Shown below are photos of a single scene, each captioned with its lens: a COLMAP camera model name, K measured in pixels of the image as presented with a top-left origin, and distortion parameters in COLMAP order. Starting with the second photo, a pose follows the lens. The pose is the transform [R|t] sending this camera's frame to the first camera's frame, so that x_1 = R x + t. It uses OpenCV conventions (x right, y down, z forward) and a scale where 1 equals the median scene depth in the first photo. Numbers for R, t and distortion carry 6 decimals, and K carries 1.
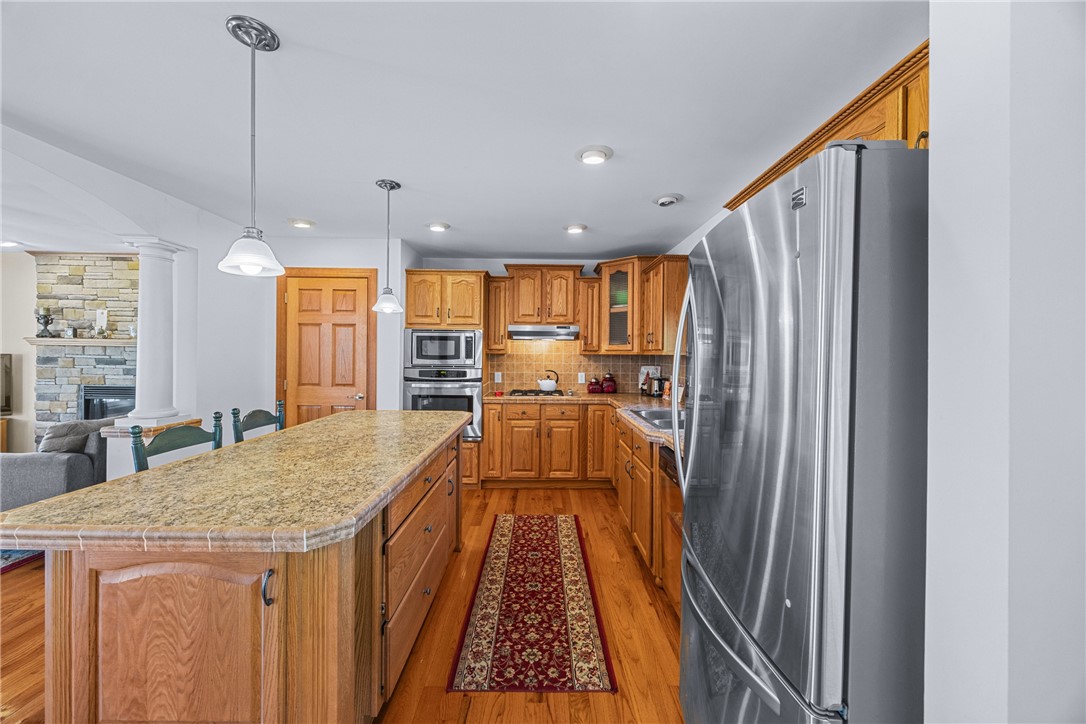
lens RADIAL K [[416.0, 0, 541.1], [0, 416.0, 354.7], [0, 0, 1]] dist [-0.001496, -0.000138]
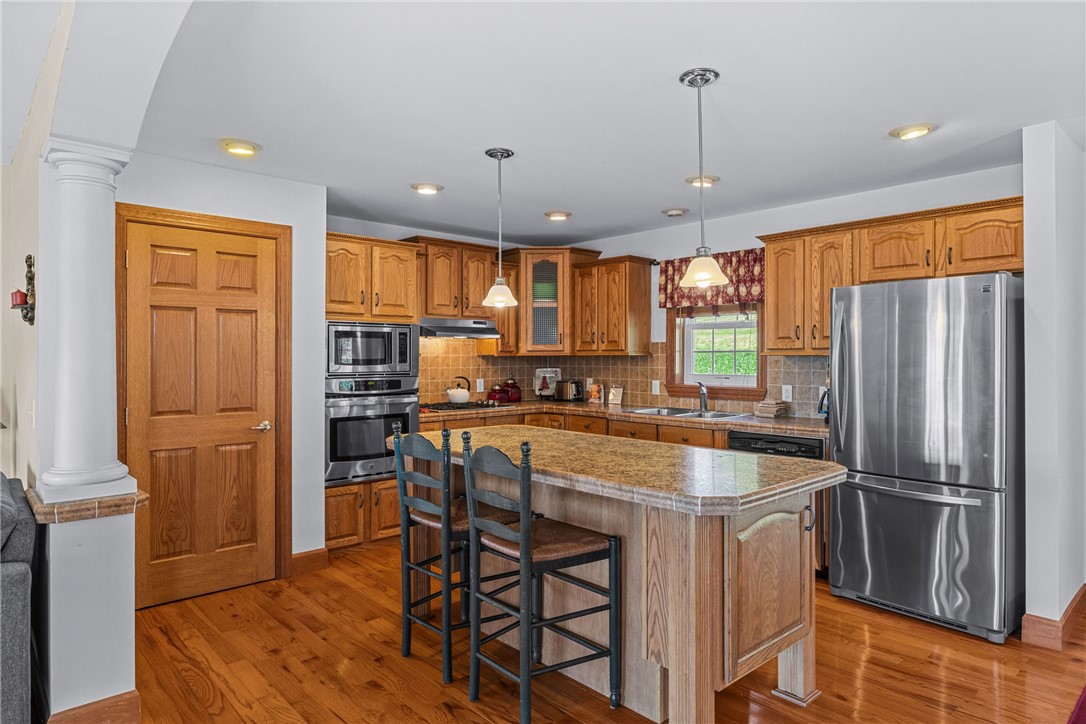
lens RADIAL K [[641.1, 0, 547.7], [0, 641.1, 362.6], [0, 0, 1]] dist [0.000500, 0.001221]
pose [[0.740316, -0.016623, 0.672053, -0.742722], [0.010684, 0.999859, 0.012961, -0.003164], [-0.672174, -0.002415, 0.740389, -0.006286]]
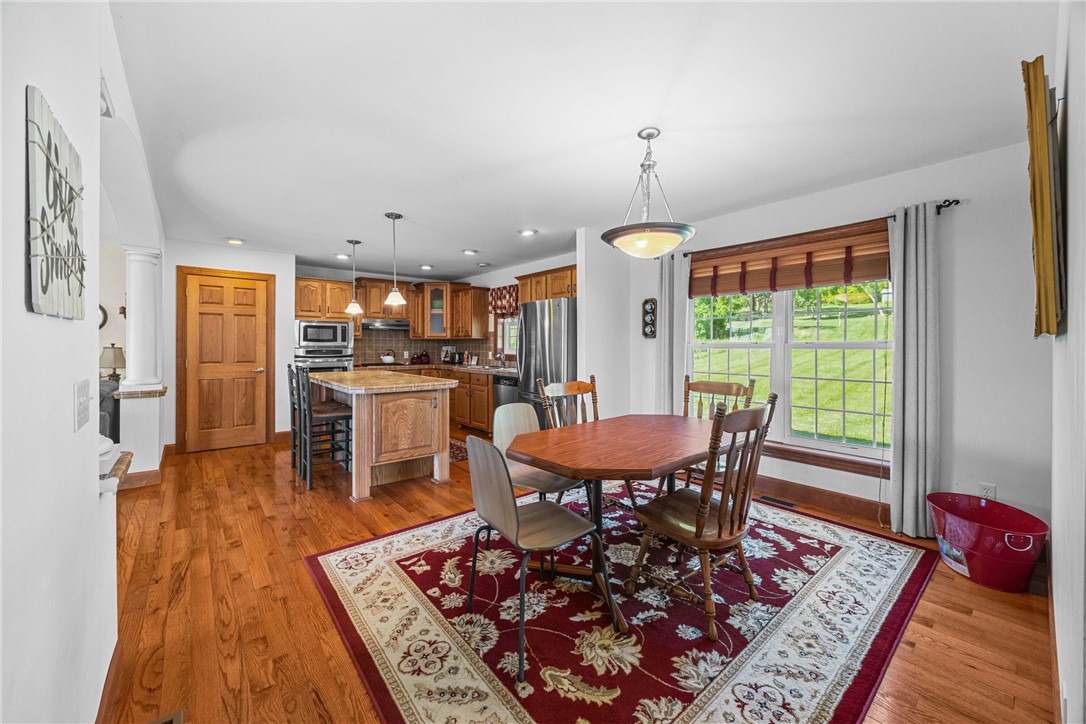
lens RADIAL K [[416.0, 0, 545.3], [0, 416.0, 348.4], [0, 0, 1]] dist [-0.001496, -0.000138]
pose [[0.767729, -0.012981, 0.640643, -0.565218], [0.008767, 0.999914, 0.009755, 0.025825], [-0.640715, -0.001873, 0.767777, -0.571828]]
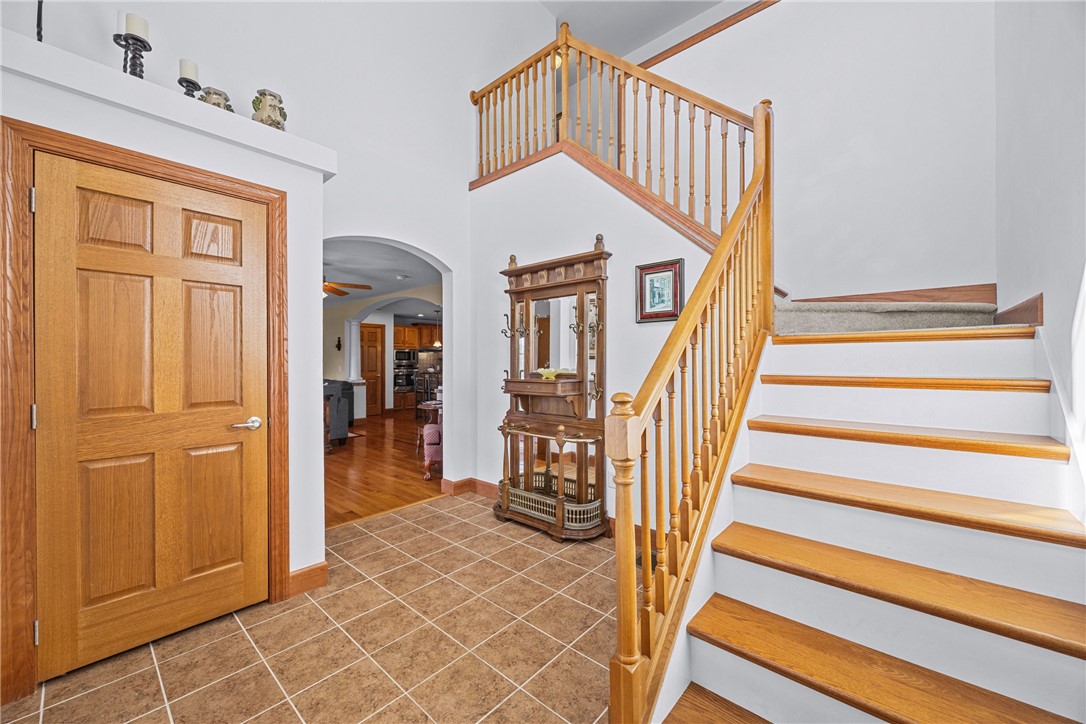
lens RADIAL K [[416.0, 0, 543.6], [0, 416.0, 362.3], [0, 0, 1]] dist [-0.001496, -0.000138]
pose [[0.671045, -0.010207, 0.741347, -1.559998], [0.013213, 0.999911, 0.001806, 0.030263], [-0.741299, 0.008584, 0.671120, -1.350881]]
